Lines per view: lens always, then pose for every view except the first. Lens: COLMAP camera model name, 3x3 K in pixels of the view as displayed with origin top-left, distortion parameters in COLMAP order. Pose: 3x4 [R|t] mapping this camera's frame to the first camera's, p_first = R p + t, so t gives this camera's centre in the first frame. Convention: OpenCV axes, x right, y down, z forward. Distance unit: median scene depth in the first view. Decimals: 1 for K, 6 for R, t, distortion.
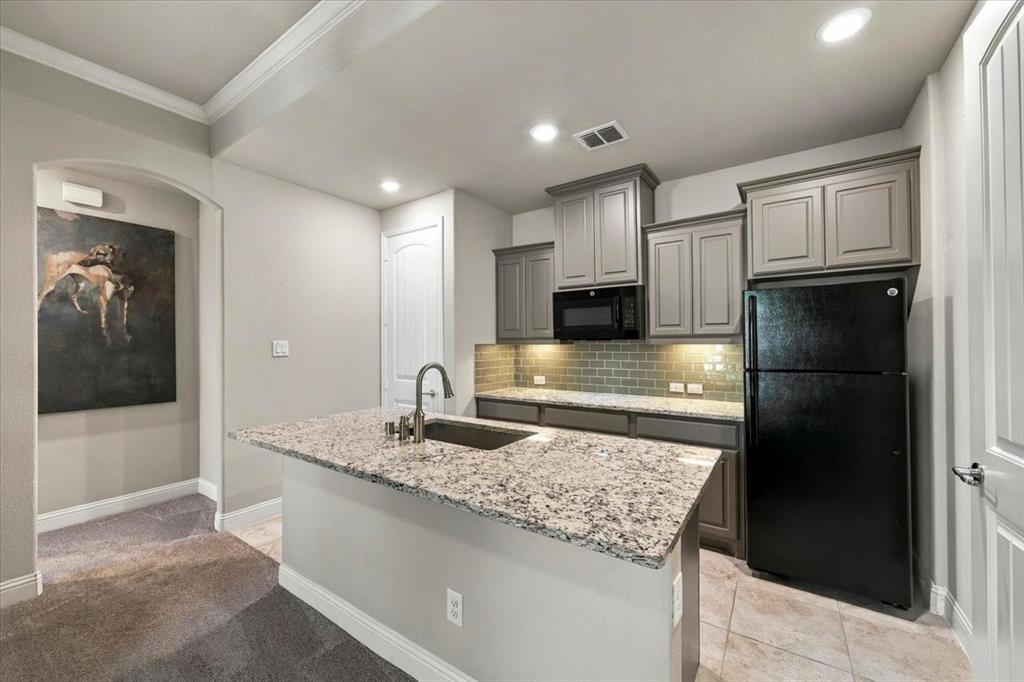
lens RADIAL K [[401.1, 0, 512.0], [0, 401.1, 341.0], [0, 0, 1]] dist [-0.002429, 0.000370]
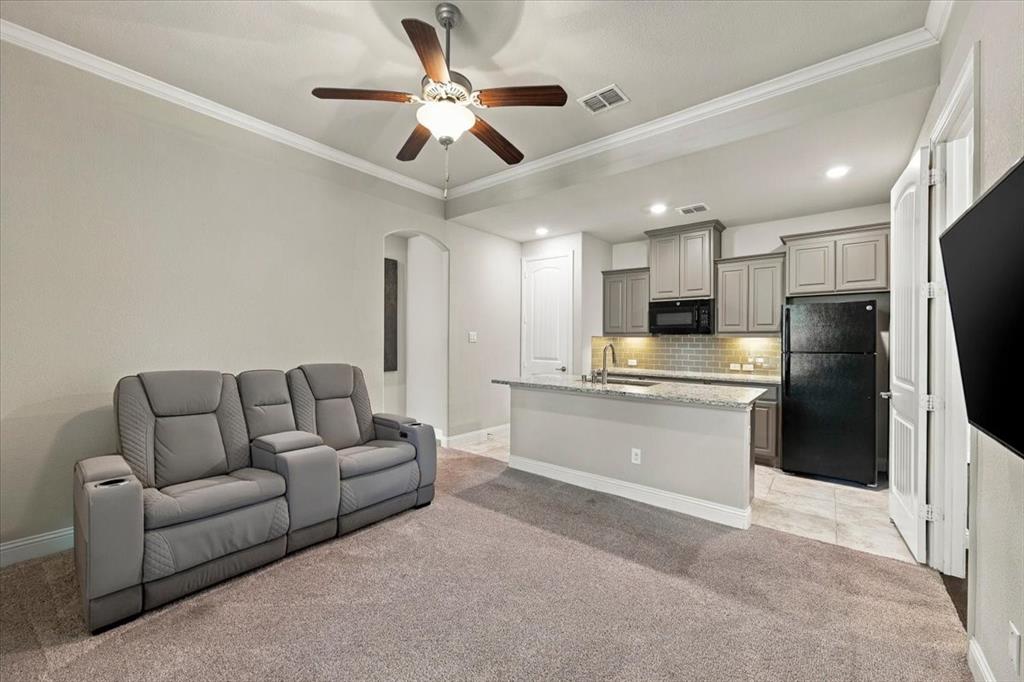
lens RADIAL K [[401.1, 0, 512.0], [0, 401.1, 341.0], [0, 0, 1]] dist [-0.002429, 0.000370]
pose [[0.996657, 0.014038, -0.080478, -0.315090], [-0.013382, 0.999873, 0.008683, 0.019370], [0.080590, -0.007577, 0.996719, -0.582676]]
